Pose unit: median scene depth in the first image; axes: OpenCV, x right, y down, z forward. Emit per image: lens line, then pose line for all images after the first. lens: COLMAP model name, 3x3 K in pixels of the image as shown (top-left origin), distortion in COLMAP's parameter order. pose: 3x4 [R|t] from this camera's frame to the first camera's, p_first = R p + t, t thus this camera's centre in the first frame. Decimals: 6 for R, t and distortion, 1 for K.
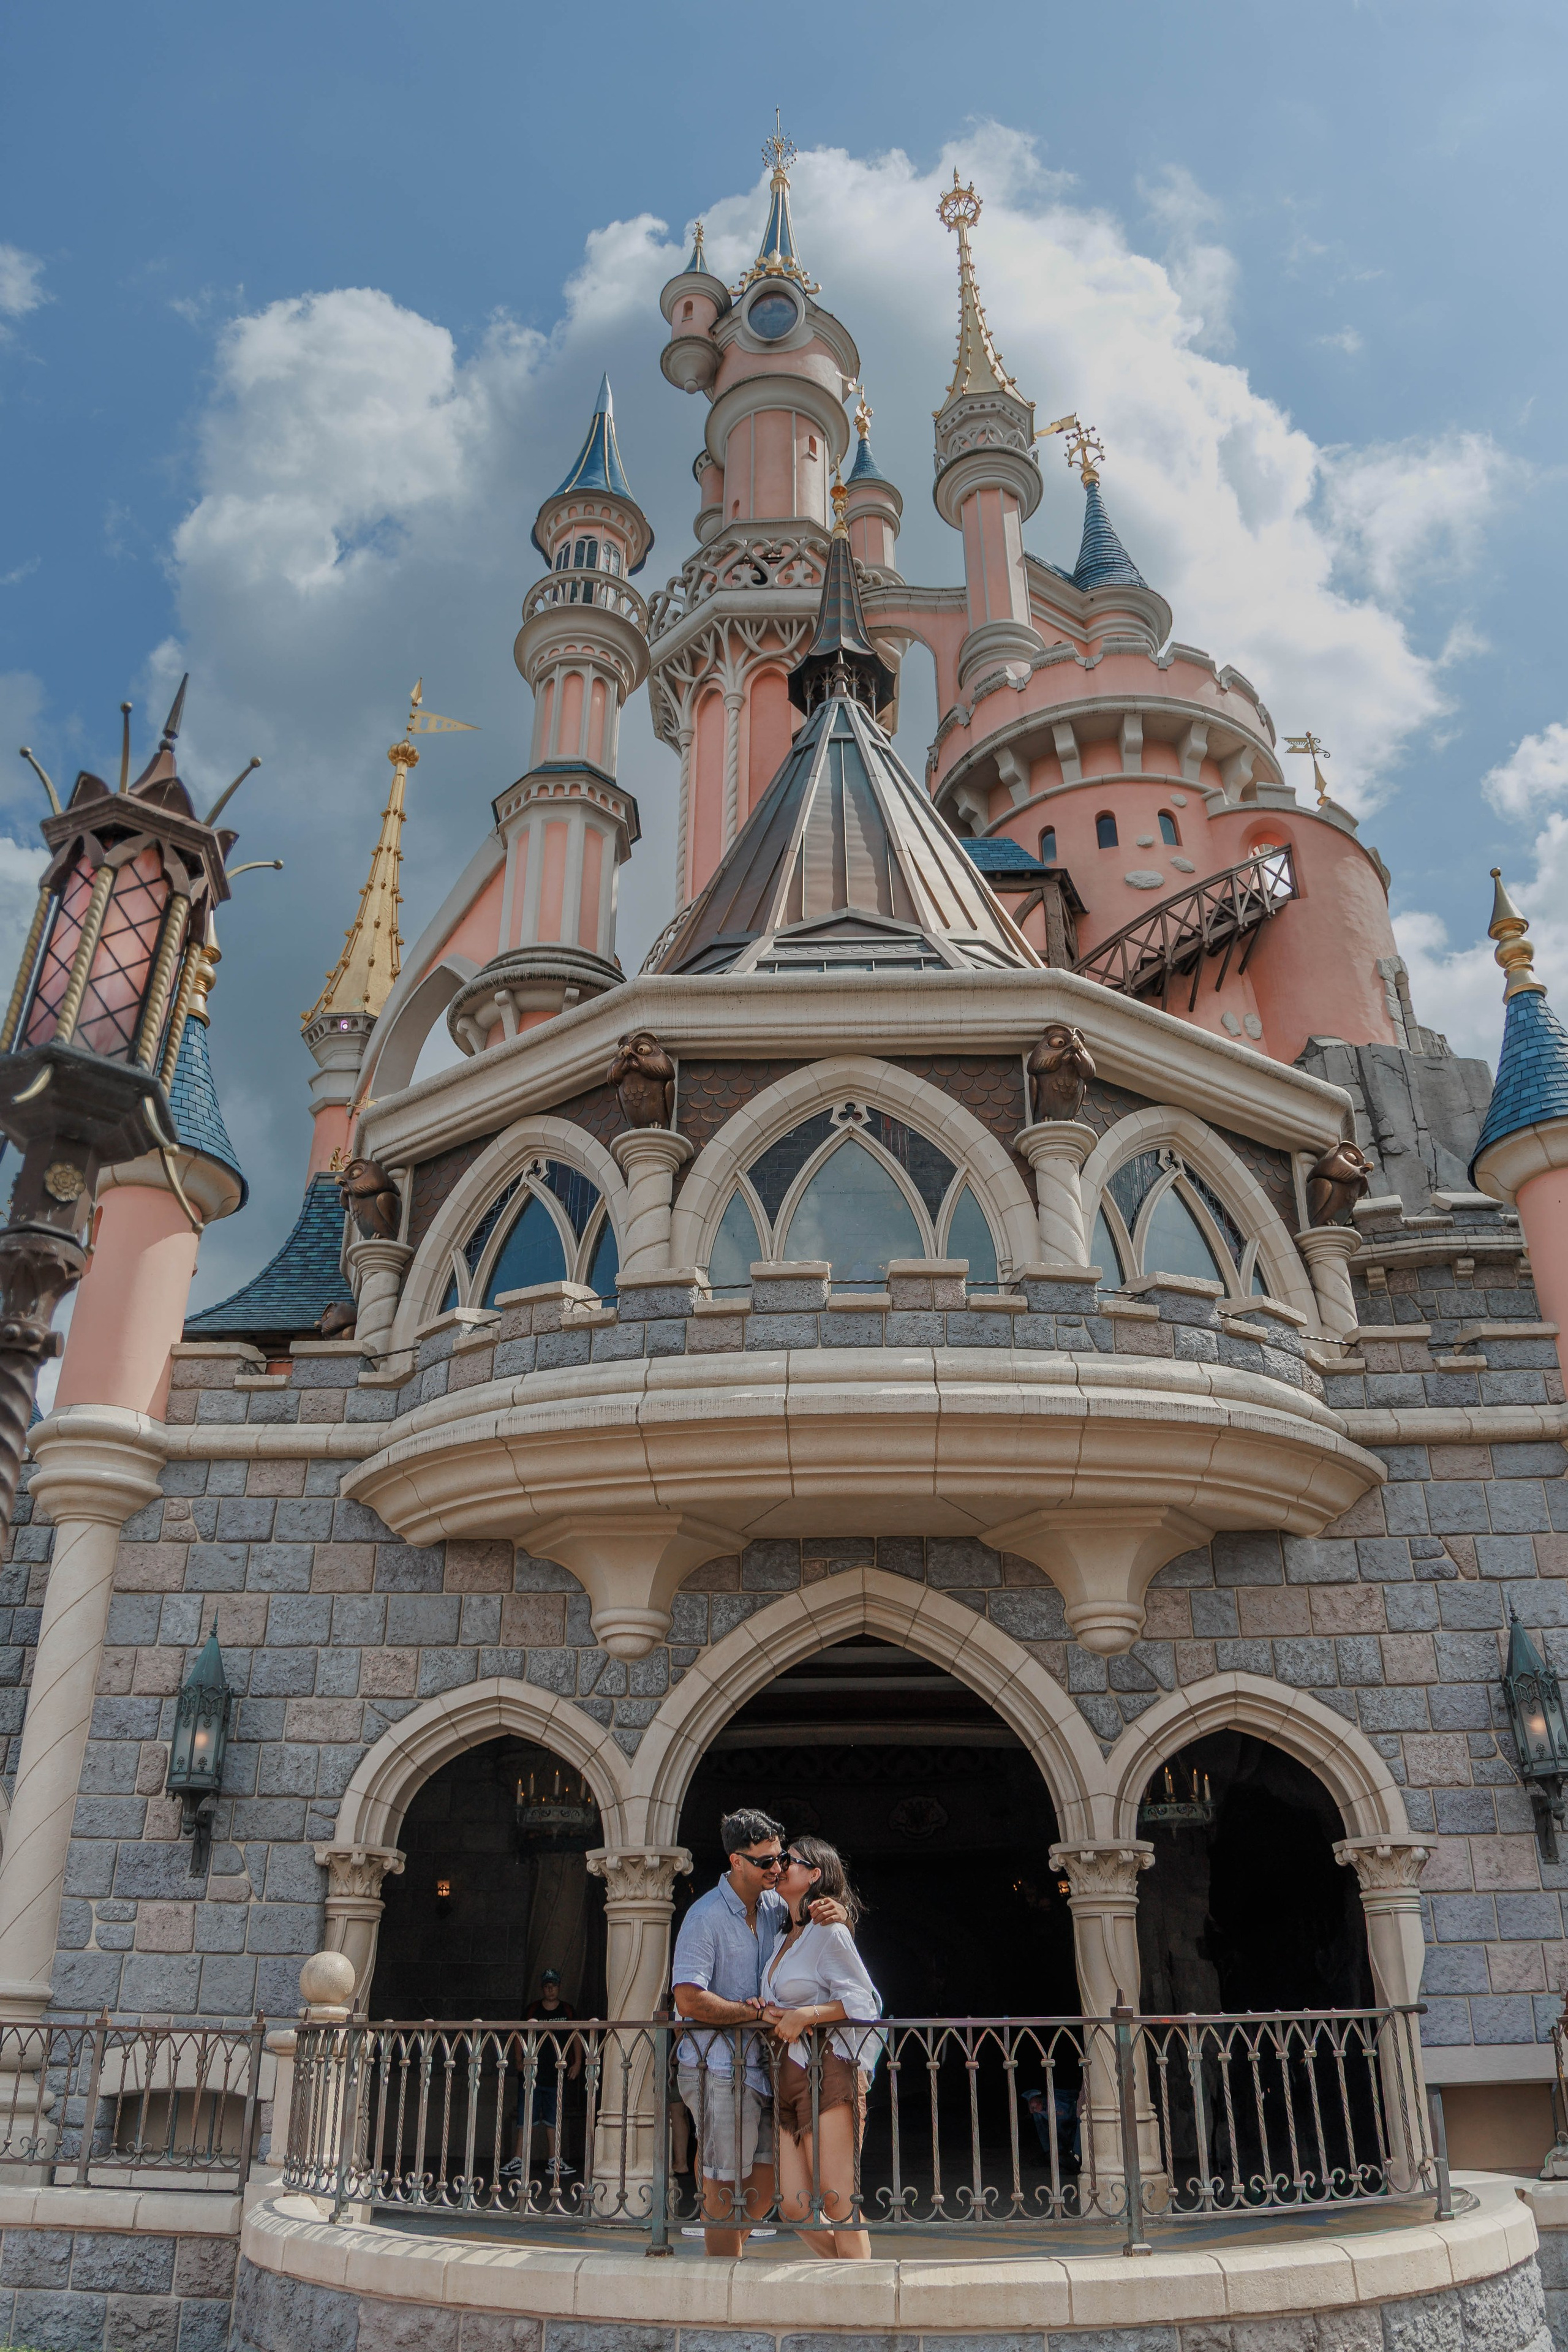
lens RADIAL K [[1667.8, 0, 801.3], [0, 1667.8, 1185.9], [0, 0, 1]] dist [-0.092694, 0.008651]
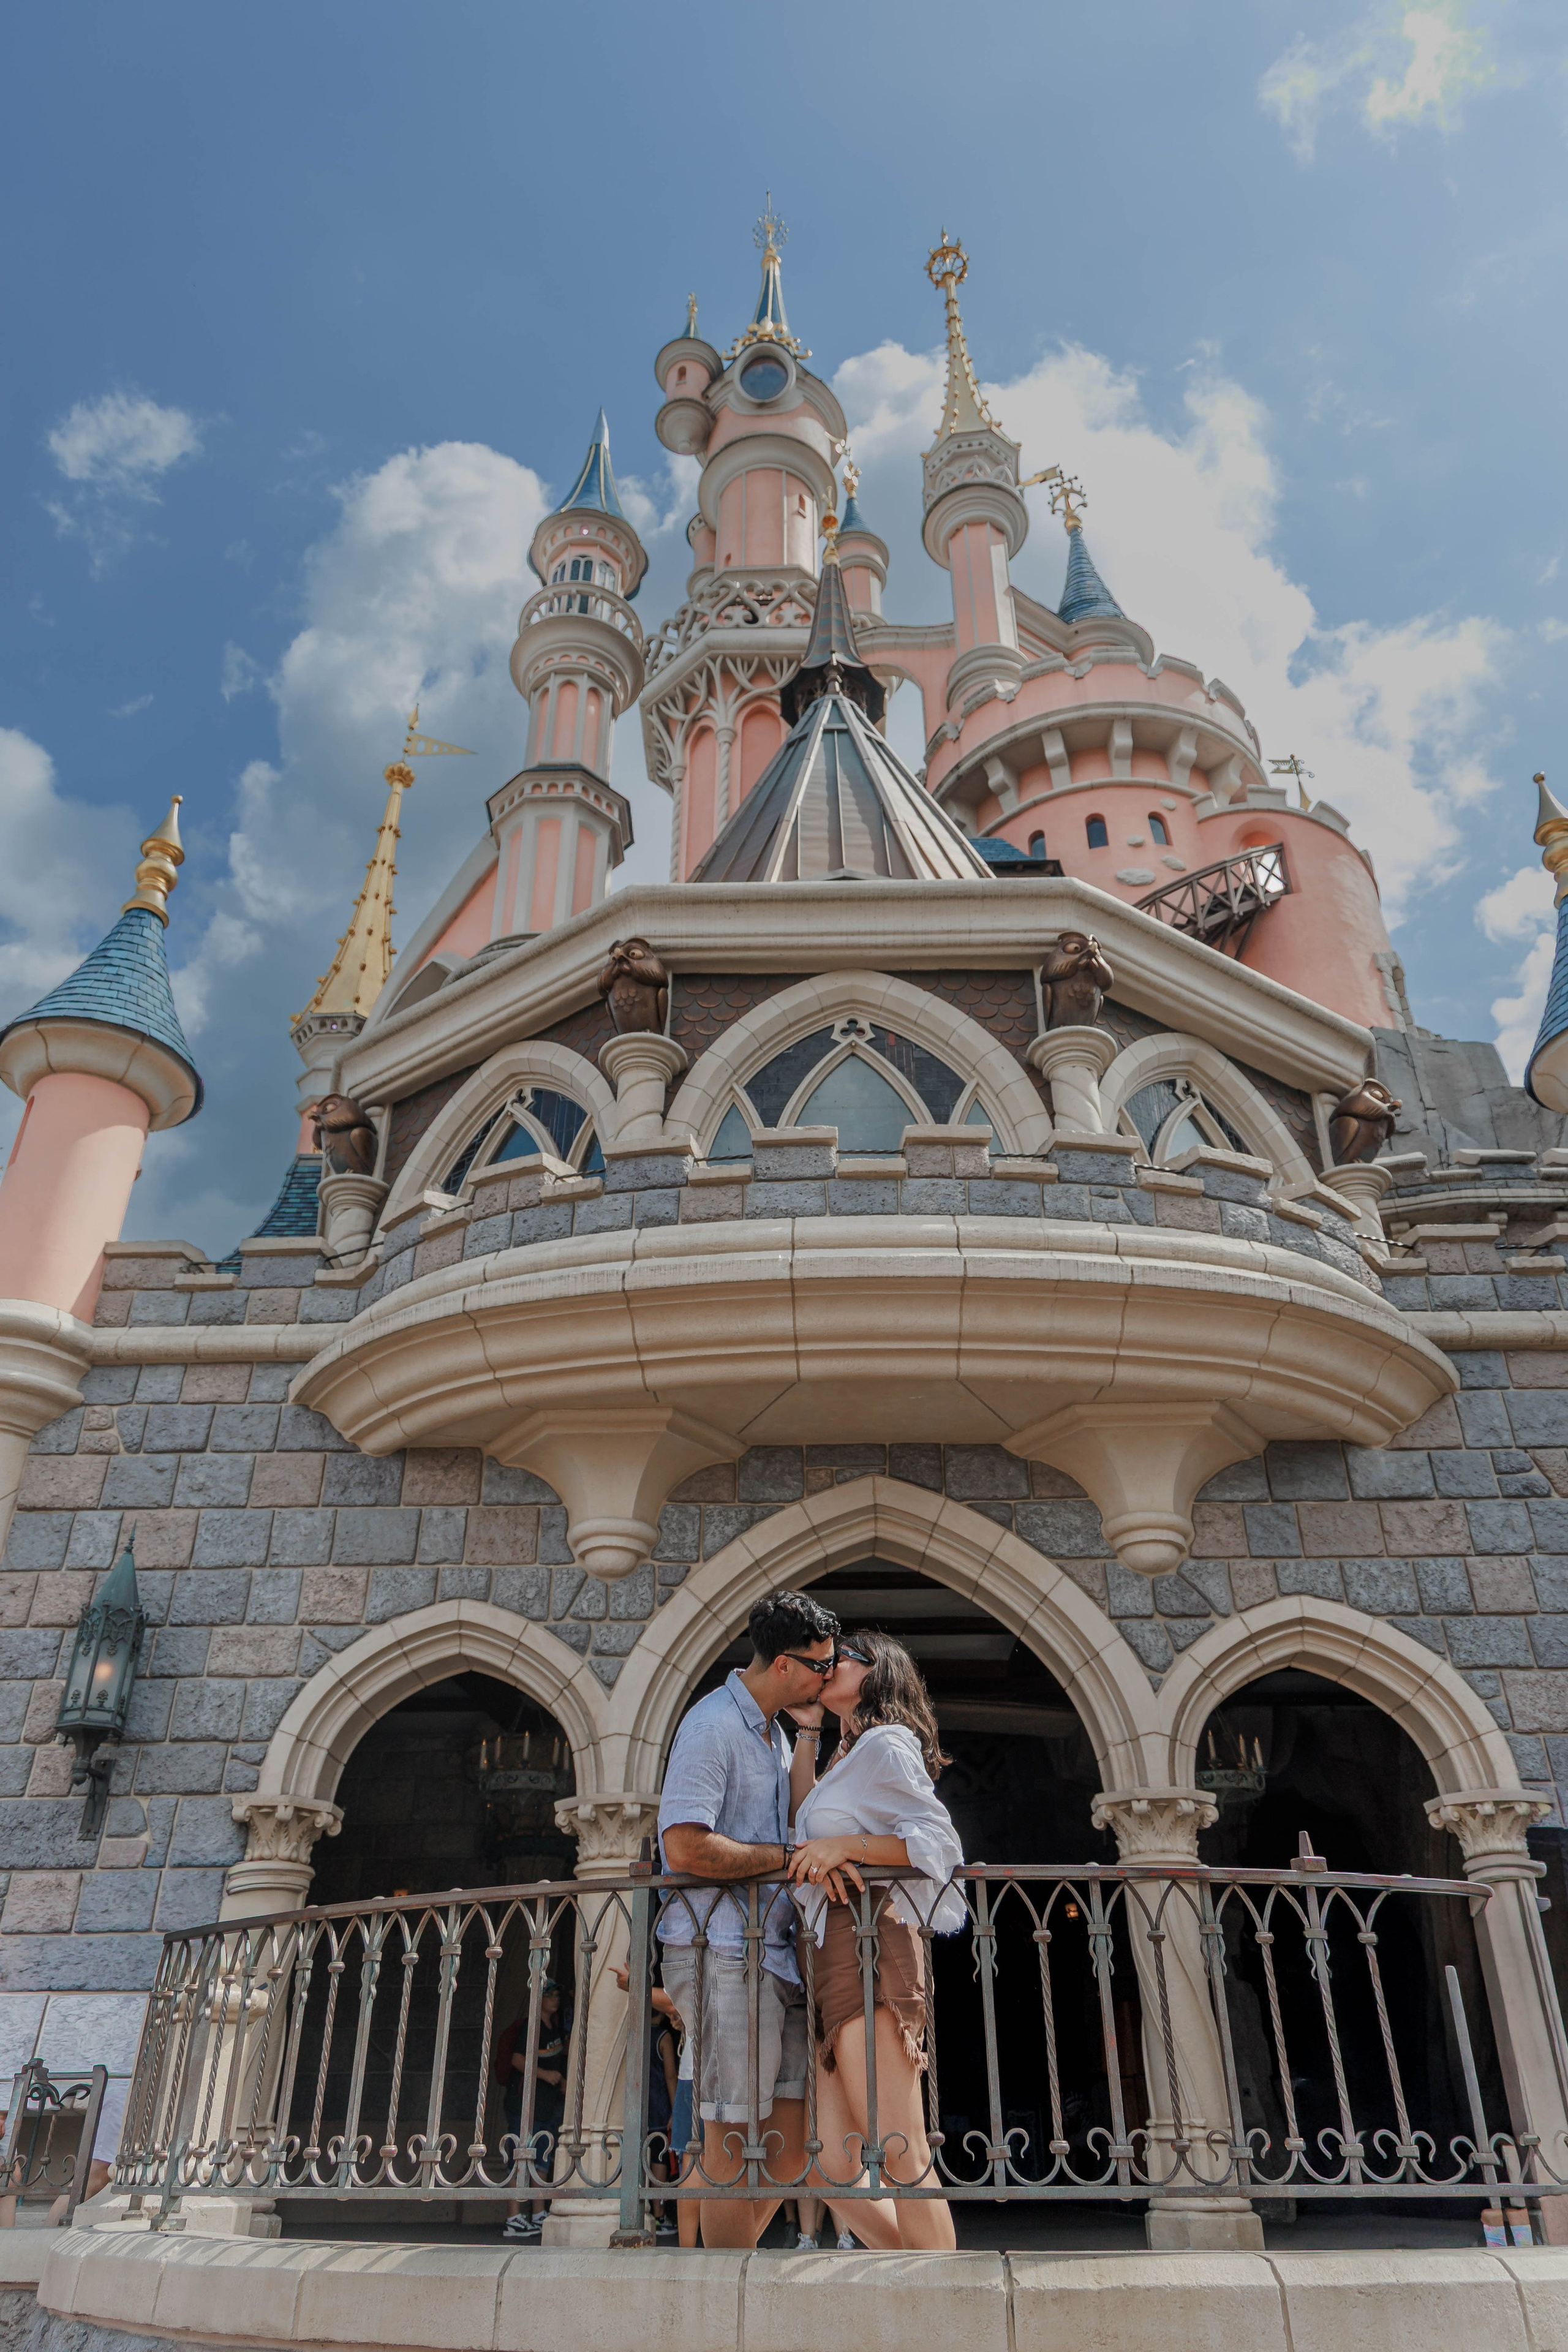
lens RADIAL K [[1558.2, 0, 795.1], [0, 1558.2, 1172.8], [0, 0, 1]] dist [0.007287, 0.001012]
pose [[0.999945, 0.005521, 0.008930, -0.013680], [-0.004905, 0.997704, -0.067540, 0.124298], [-0.009283, 0.067493, 0.997677, 0.152013]]
